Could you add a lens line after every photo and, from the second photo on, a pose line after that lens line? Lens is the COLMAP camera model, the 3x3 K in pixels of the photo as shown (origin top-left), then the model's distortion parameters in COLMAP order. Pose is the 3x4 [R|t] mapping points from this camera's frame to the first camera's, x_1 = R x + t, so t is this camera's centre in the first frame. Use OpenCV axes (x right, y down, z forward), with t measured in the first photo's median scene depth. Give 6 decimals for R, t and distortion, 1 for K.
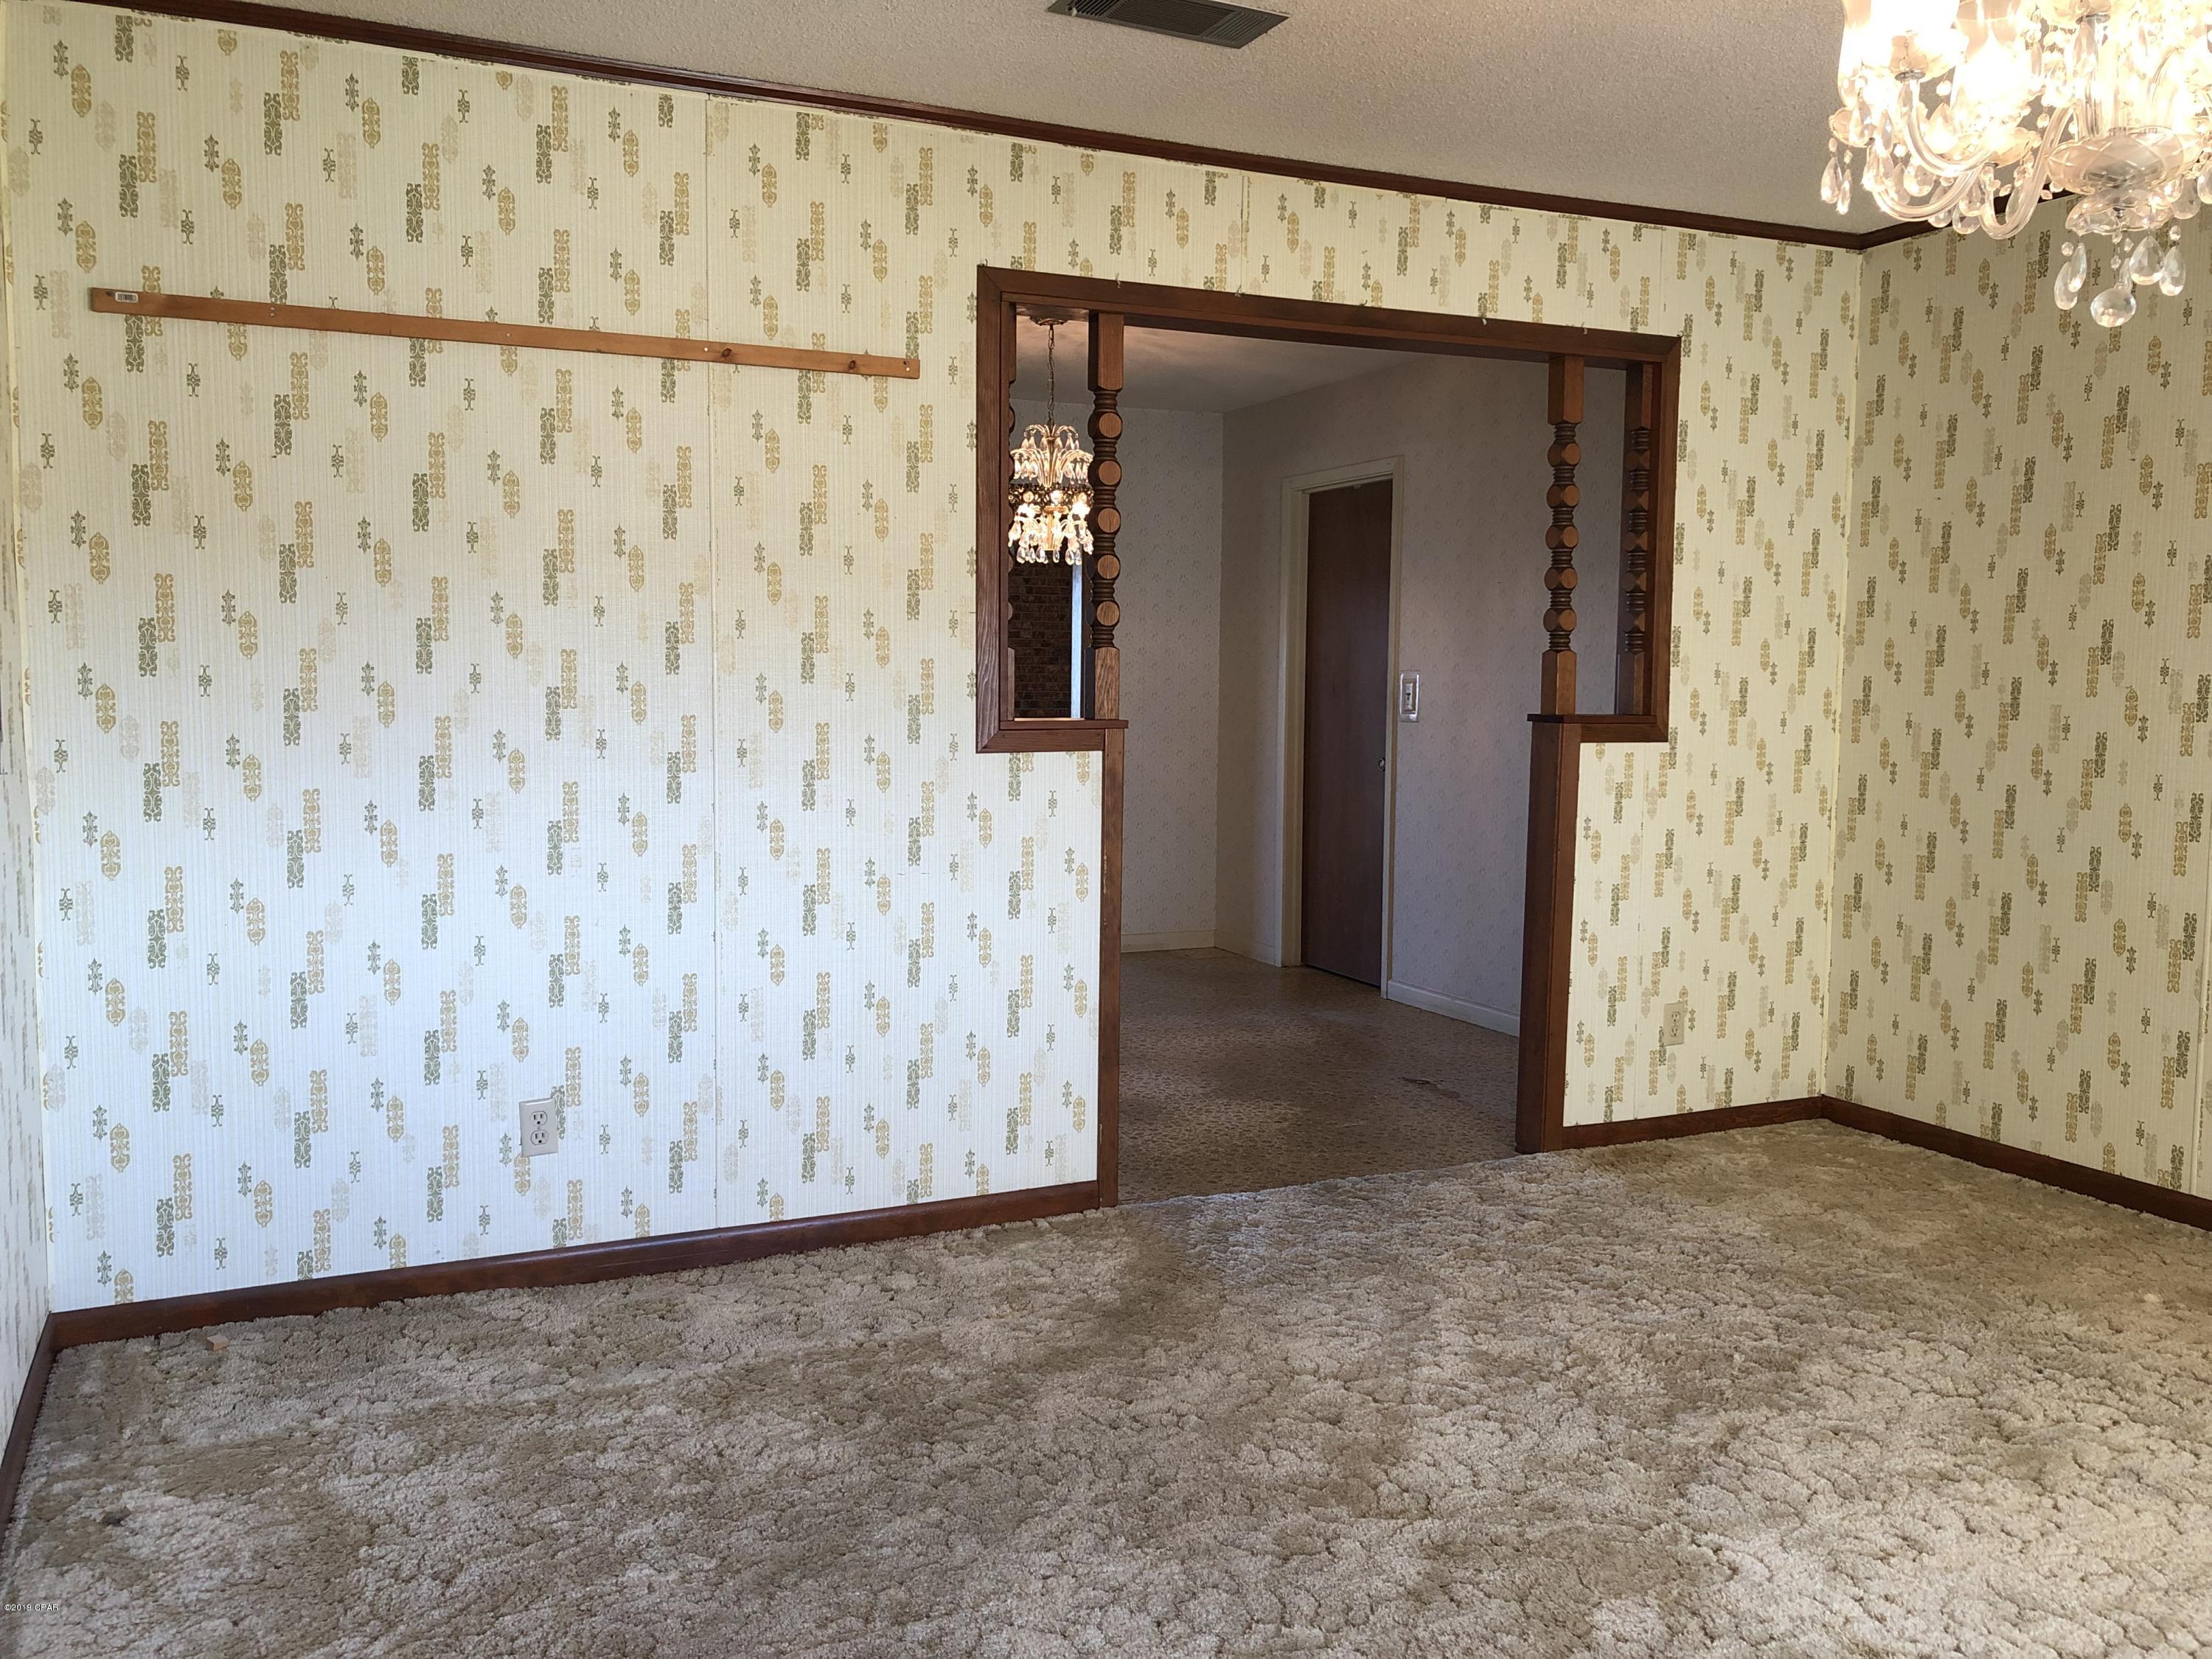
lens RADIAL K [[1799.6, 0, 1100.6], [0, 1799.6, 819.2], [0, 0, 1]] dist [0.045342, -0.049528]
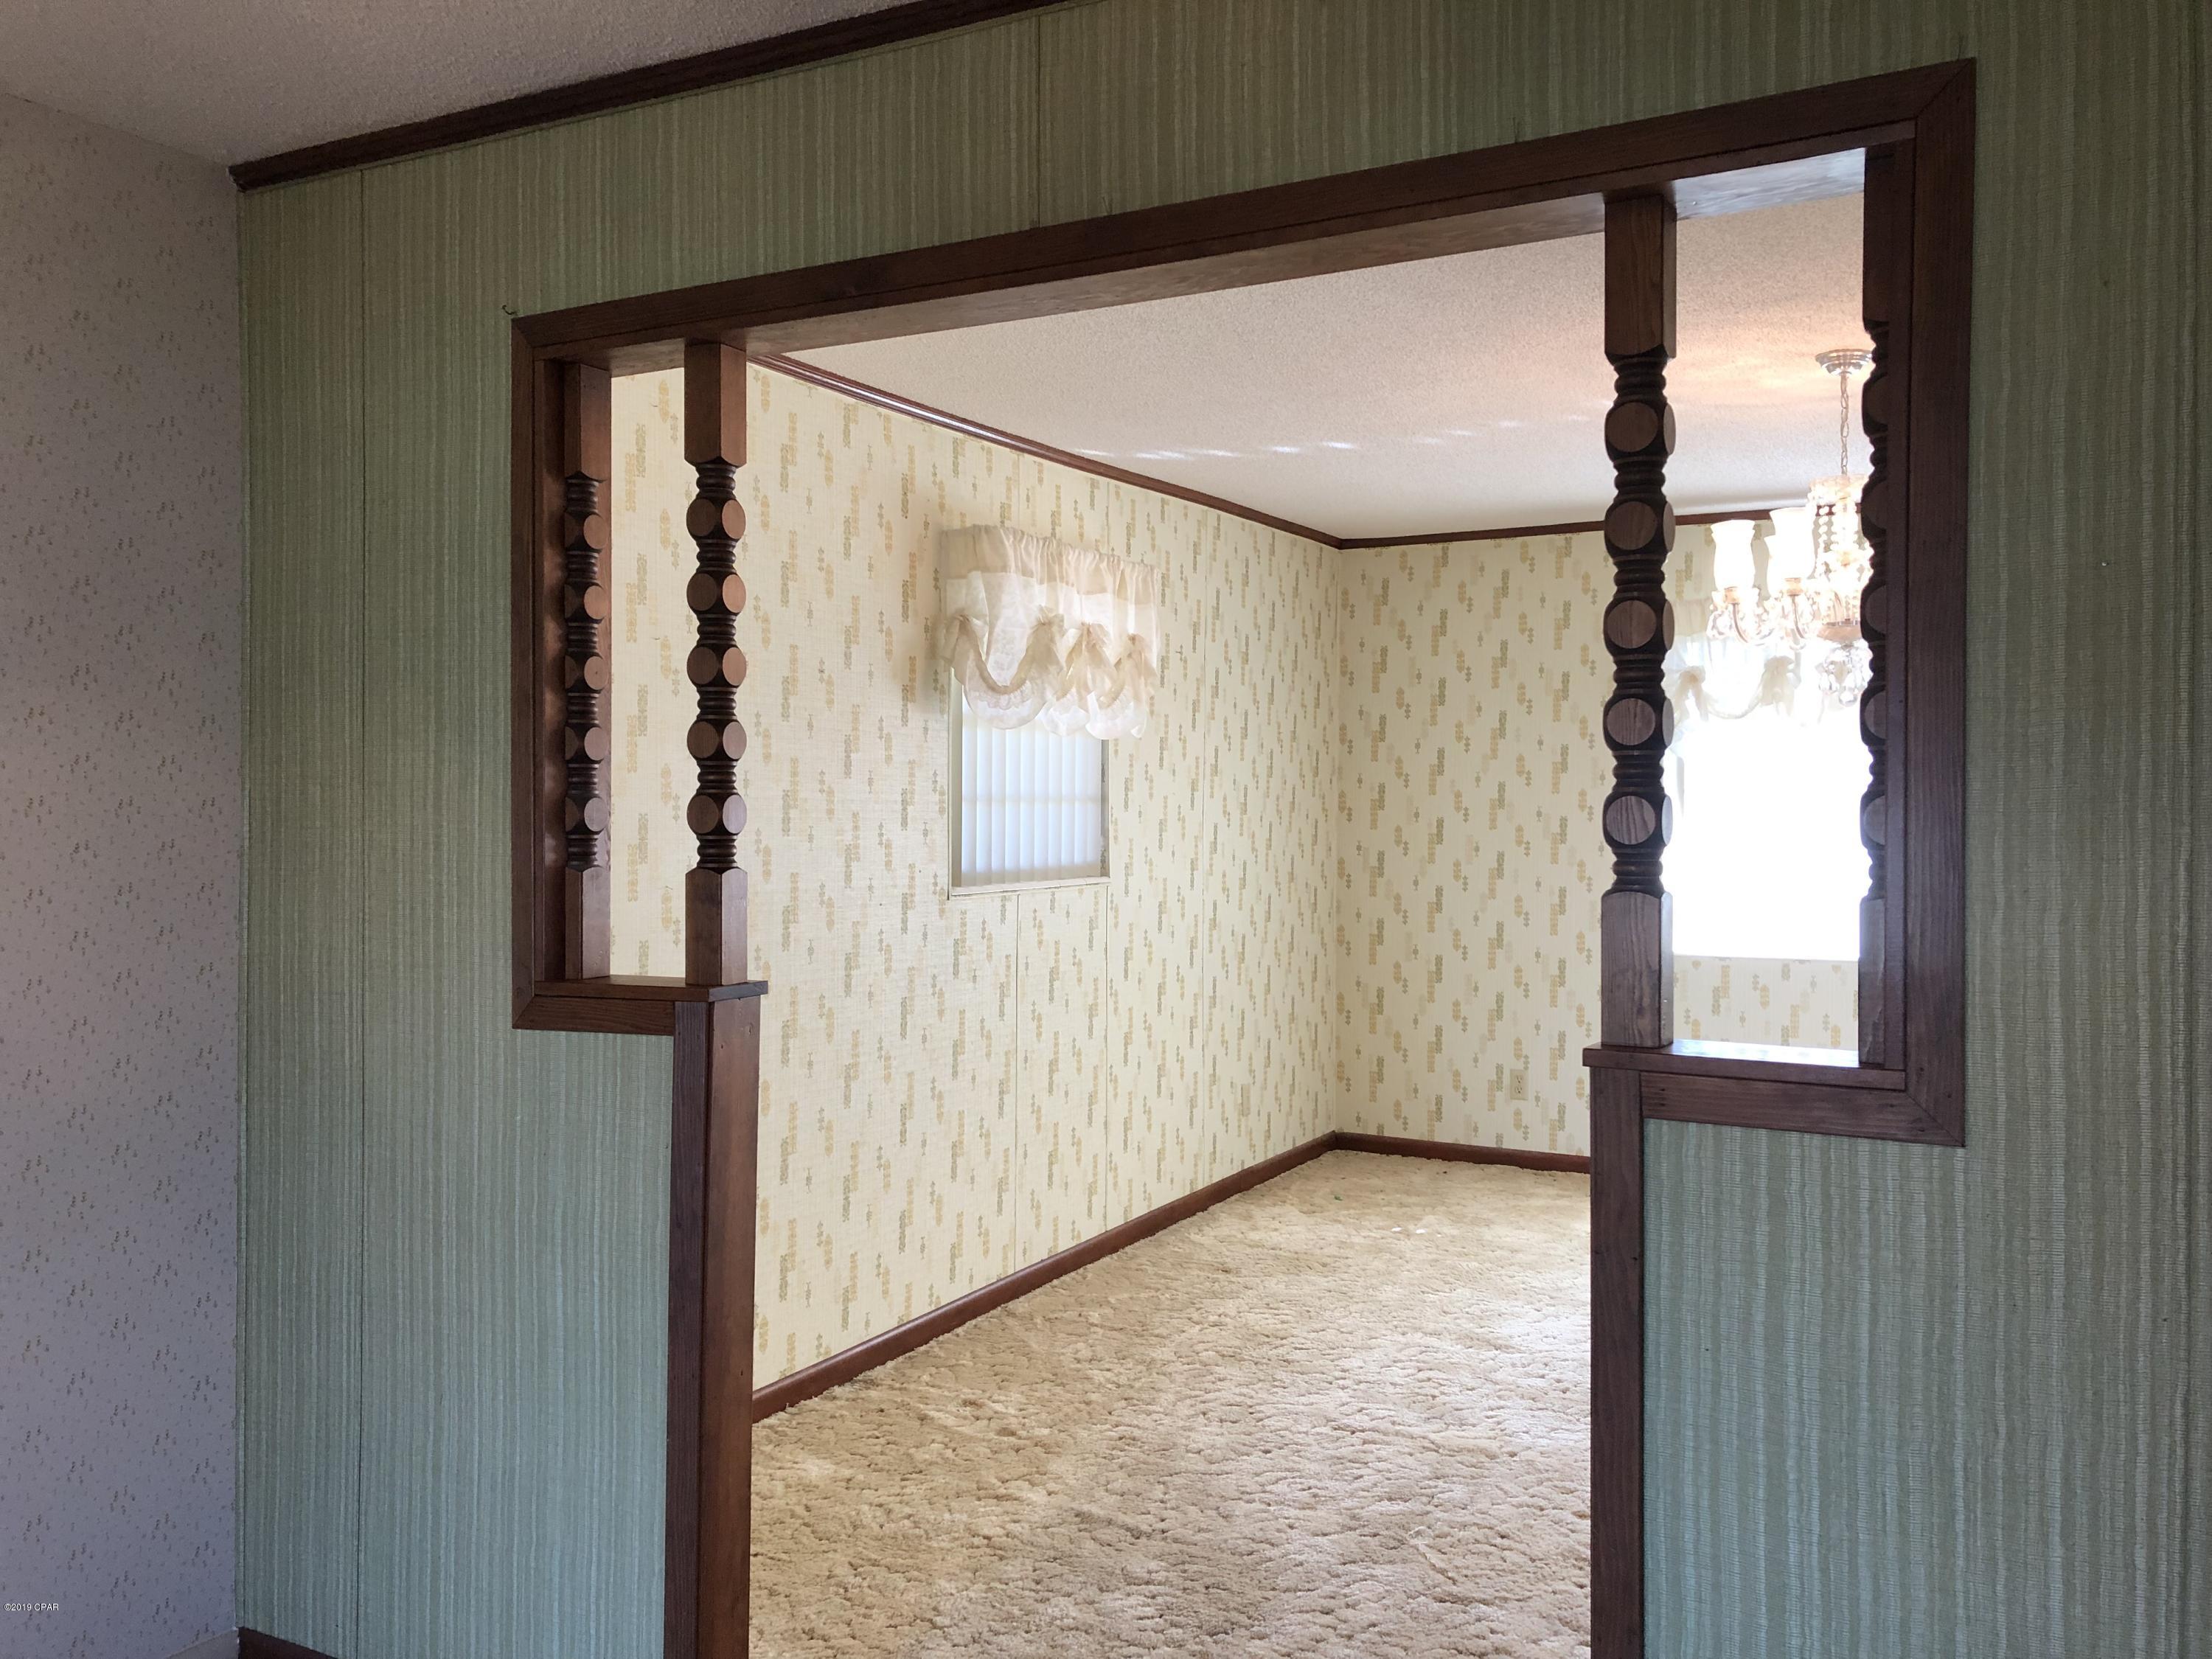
lens RADIAL K [[1799.6, 0, 1105.4], [0, 1799.6, 822.6], [0, 0, 1]] dist [0.045342, -0.049528]
pose [[-0.605794, -0.010357, 0.795554, -0.174511], [0.062596, 0.996195, 0.060635, -0.087227], [-0.793155, 0.086531, -0.602841, 0.808905]]
